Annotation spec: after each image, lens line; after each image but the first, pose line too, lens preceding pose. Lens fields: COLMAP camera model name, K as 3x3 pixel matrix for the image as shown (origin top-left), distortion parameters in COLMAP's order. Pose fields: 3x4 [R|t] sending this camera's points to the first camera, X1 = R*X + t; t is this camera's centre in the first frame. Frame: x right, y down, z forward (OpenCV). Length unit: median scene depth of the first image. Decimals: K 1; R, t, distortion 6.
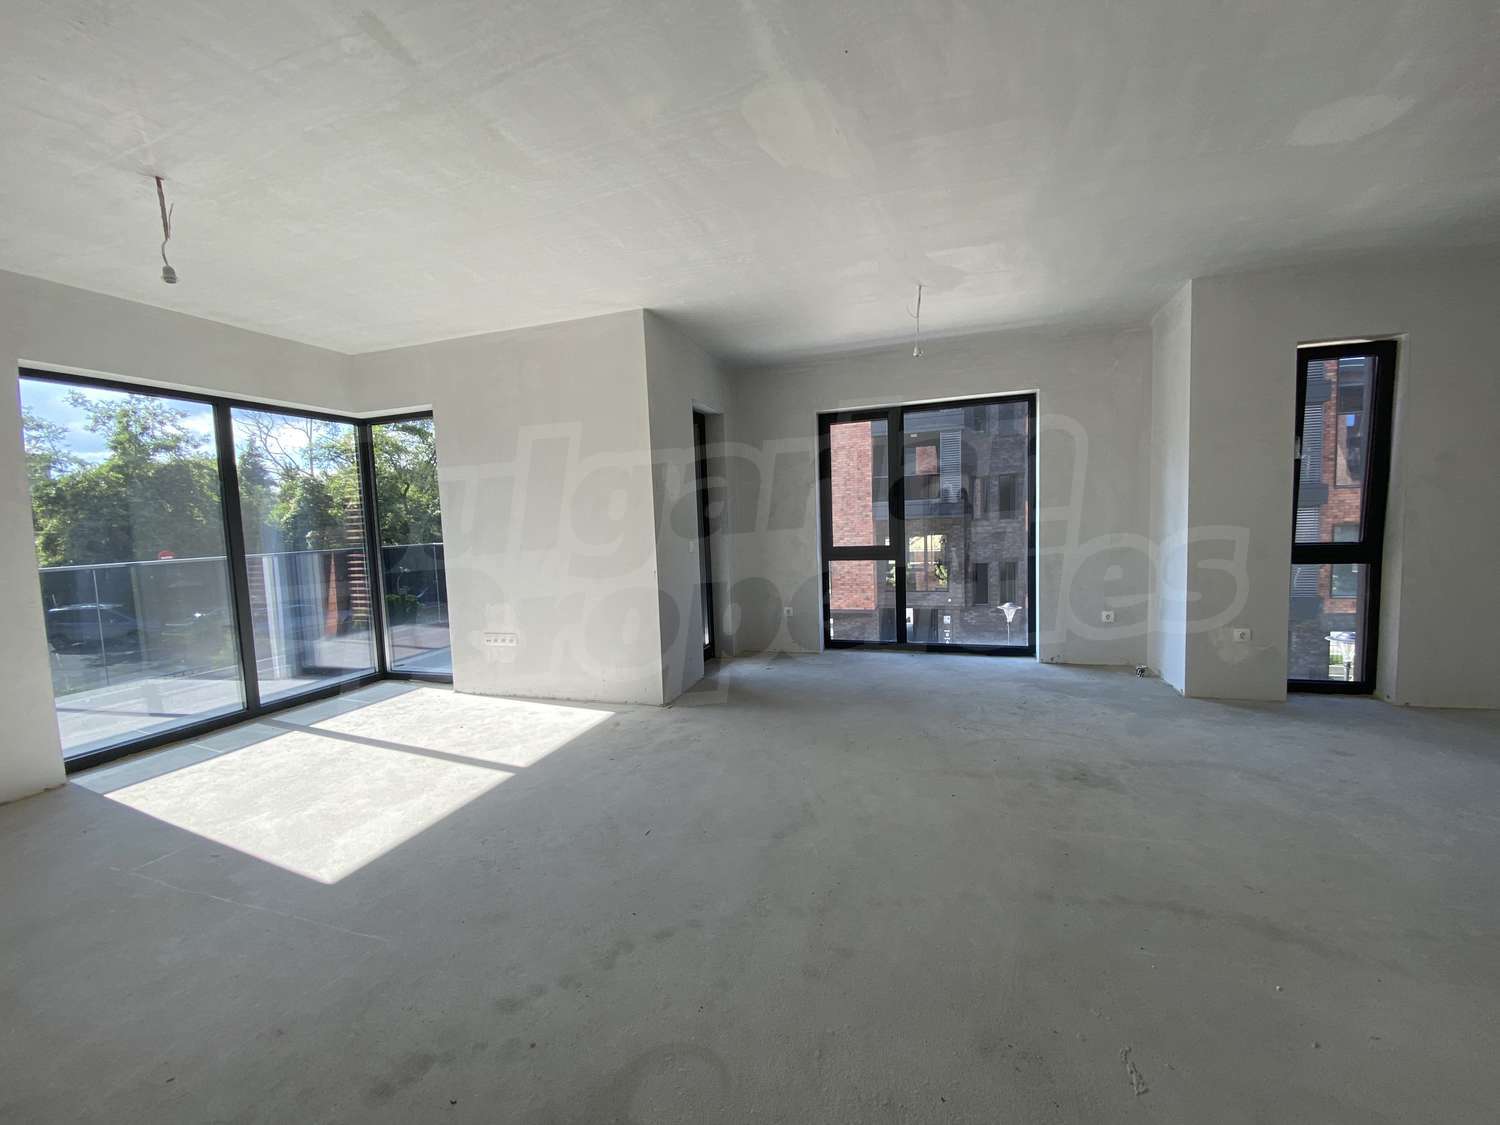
lens RADIAL K [[609.2, 0, 744.1], [0, 609.2, 568.3], [0, 0, 1]] dist [0.017977, -0.019327]
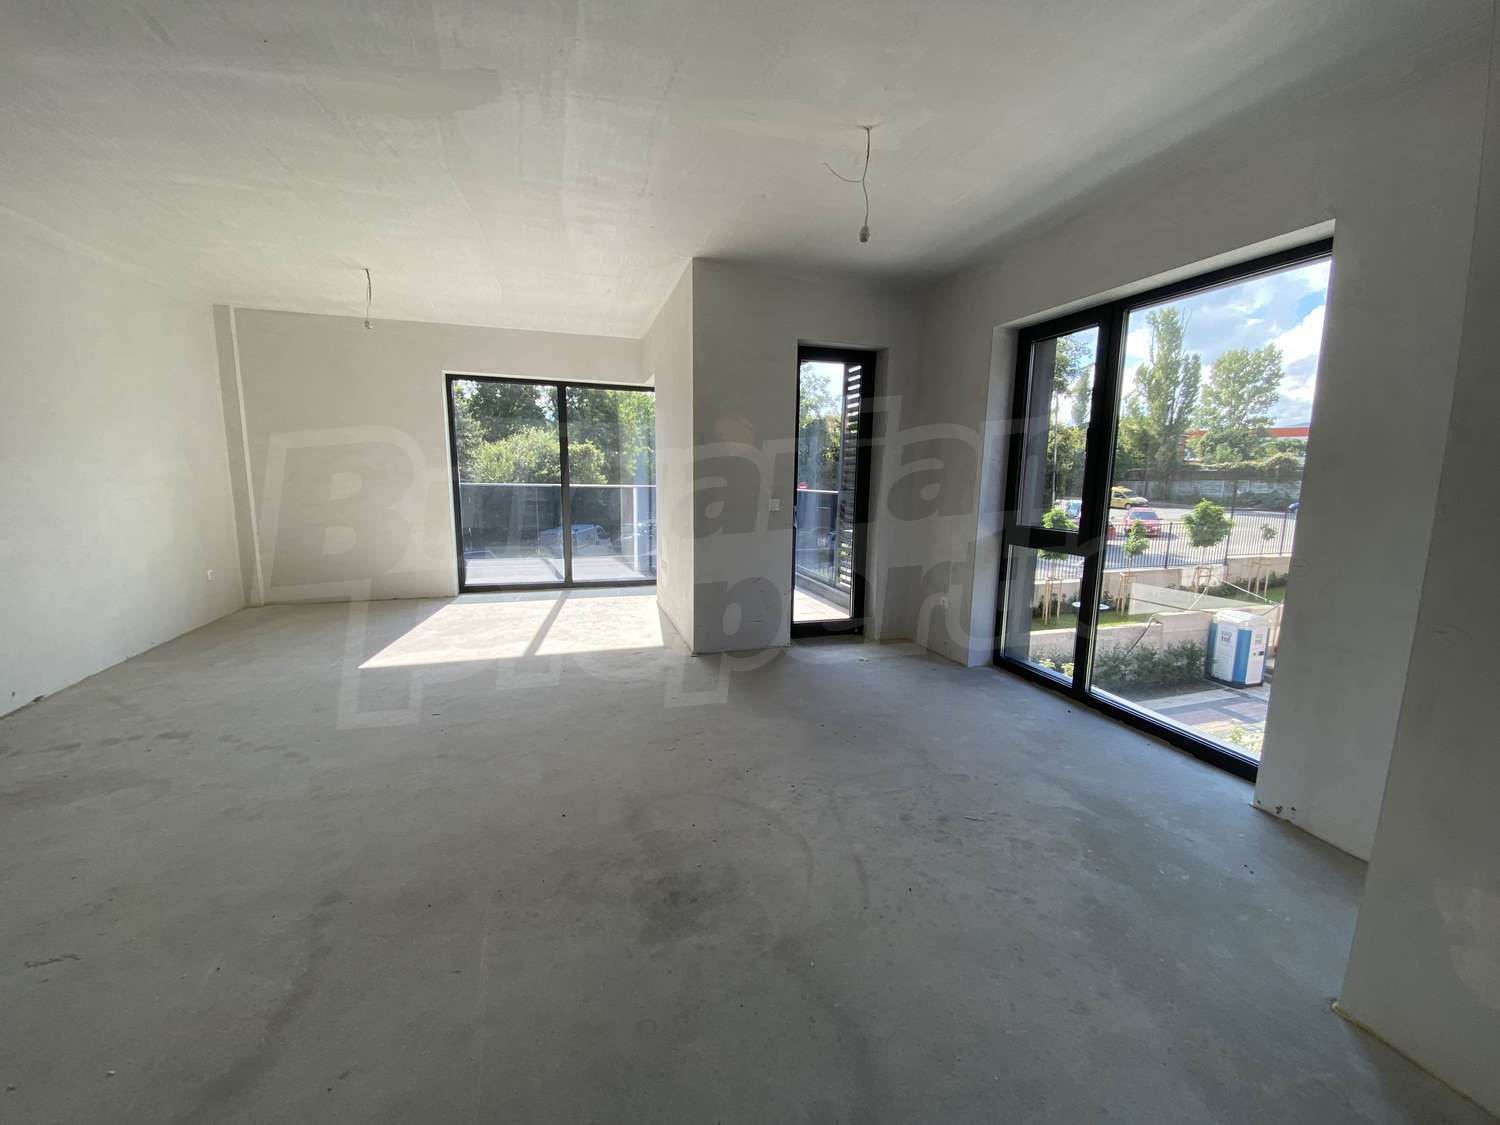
lens RADIAL K [[610.2, 0, 750.6], [0, 610.2, 567.3], [0, 0, 1]] dist [0.033947, -0.031568]
pose [[0.583481, 0.170341, -0.794062, 0.811434], [-0.106529, 0.985361, 0.133100, -0.075115], [0.805110, 0.006929, 0.593086, 0.518900]]
